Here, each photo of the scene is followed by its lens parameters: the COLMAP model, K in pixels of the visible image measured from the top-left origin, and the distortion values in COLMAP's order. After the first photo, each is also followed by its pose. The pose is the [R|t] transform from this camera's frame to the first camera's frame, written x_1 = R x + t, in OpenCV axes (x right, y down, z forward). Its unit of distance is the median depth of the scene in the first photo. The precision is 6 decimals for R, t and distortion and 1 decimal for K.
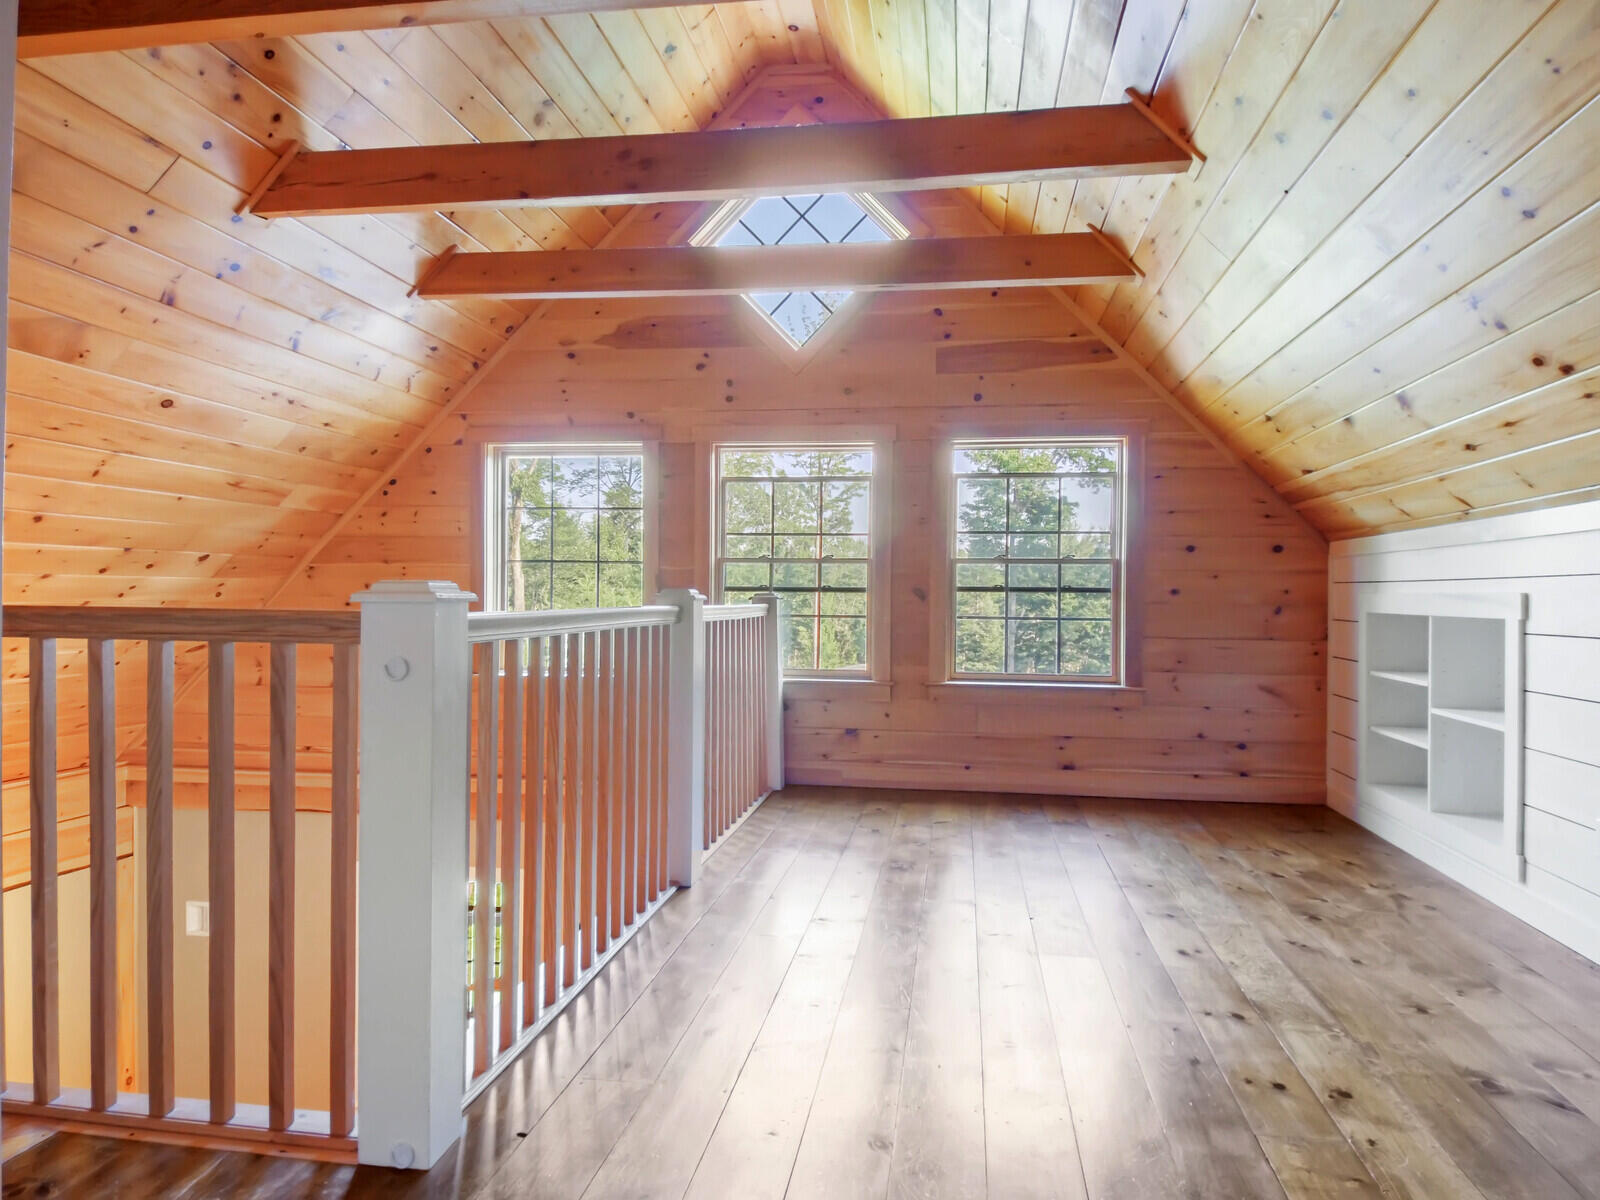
lens RADIAL K [[1040.0, 0, 800.0], [0, 1040.0, 600.0], [0, 0, 1]] dist [-0.104642, -0.000473]
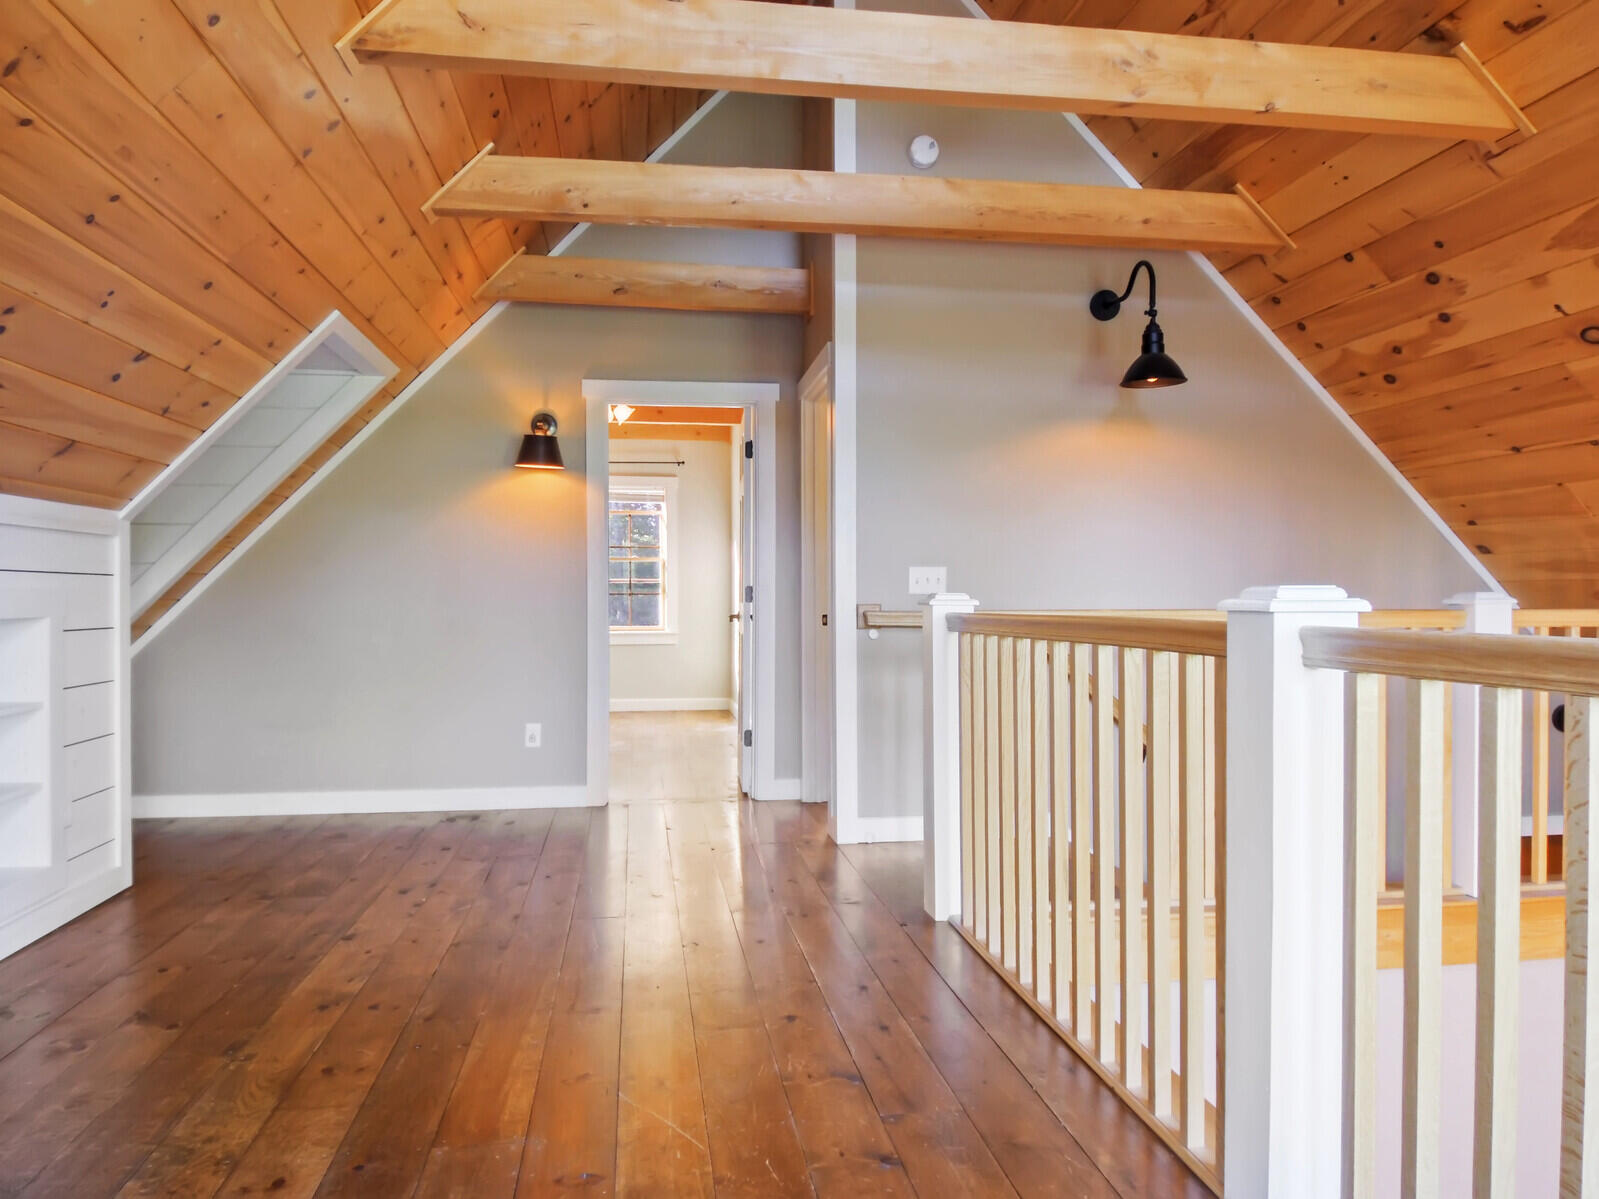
lens RADIAL K [[1159.7, 0, 771.7], [0, 1159.7, 597.4], [0, 0, 1]] dist [0.000664, -0.004679]
pose [[-0.964686, -0.011372, -0.263156, 0.334780], [-0.011727, 0.999931, -0.000224, -0.007733], [0.263141, 0.002870, -0.964753, 2.091080]]
